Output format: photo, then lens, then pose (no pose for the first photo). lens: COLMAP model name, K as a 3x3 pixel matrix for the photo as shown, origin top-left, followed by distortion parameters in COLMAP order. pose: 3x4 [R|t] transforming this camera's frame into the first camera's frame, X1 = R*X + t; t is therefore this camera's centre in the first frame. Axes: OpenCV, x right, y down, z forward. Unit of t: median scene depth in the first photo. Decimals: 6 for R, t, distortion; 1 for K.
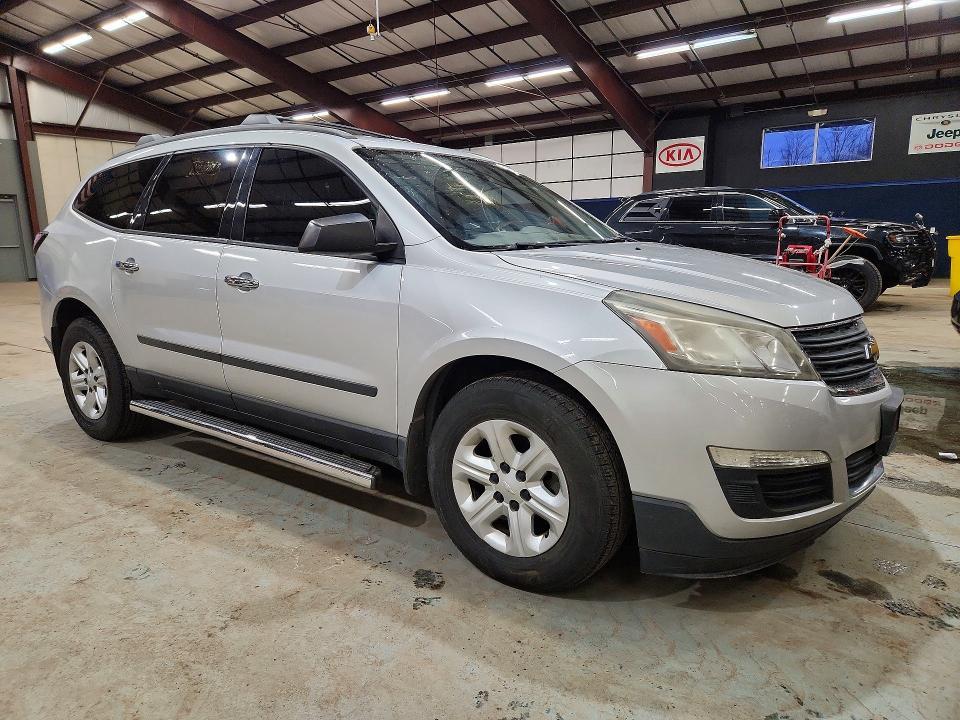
lens RADIAL K [[748.0, 0, 496.6], [0, 748.0, 356.3], [0, 0, 1]] dist [0.010727, 0.000992]
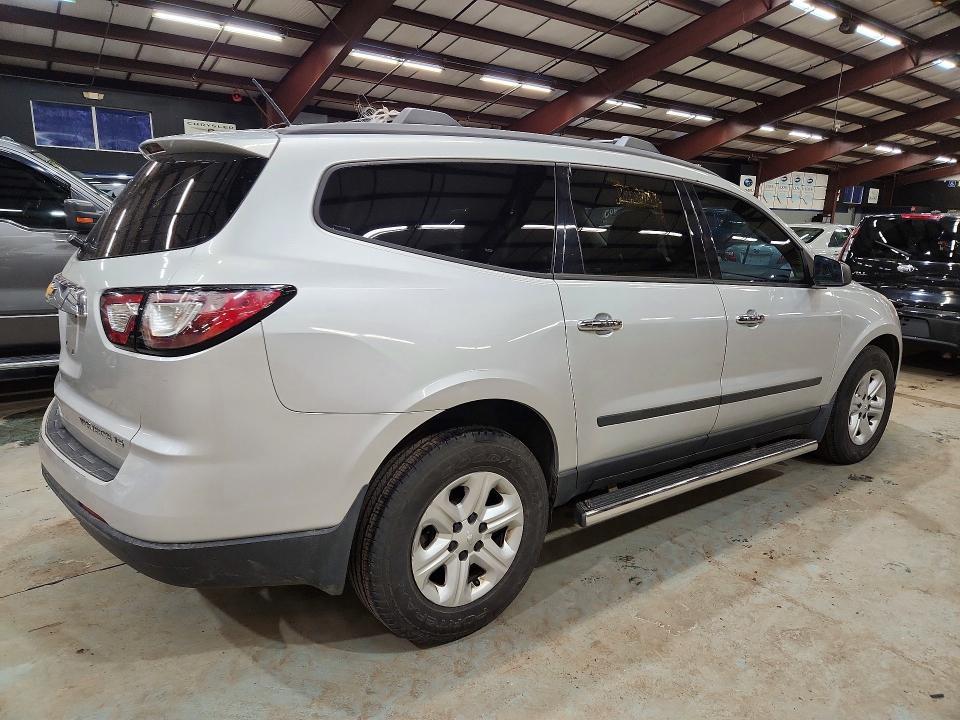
lens RADIAL K [[739.0, 0, 456.4], [0, 739.0, 373.6], [0, 0, 1]] dist [0.005327, -0.006534]
pose [[0.194174, -0.187301, 0.962920, -1.363945], [0.123001, 0.978504, 0.165529, -0.233741], [-0.973225, 0.086298, 0.213038, 1.141640]]
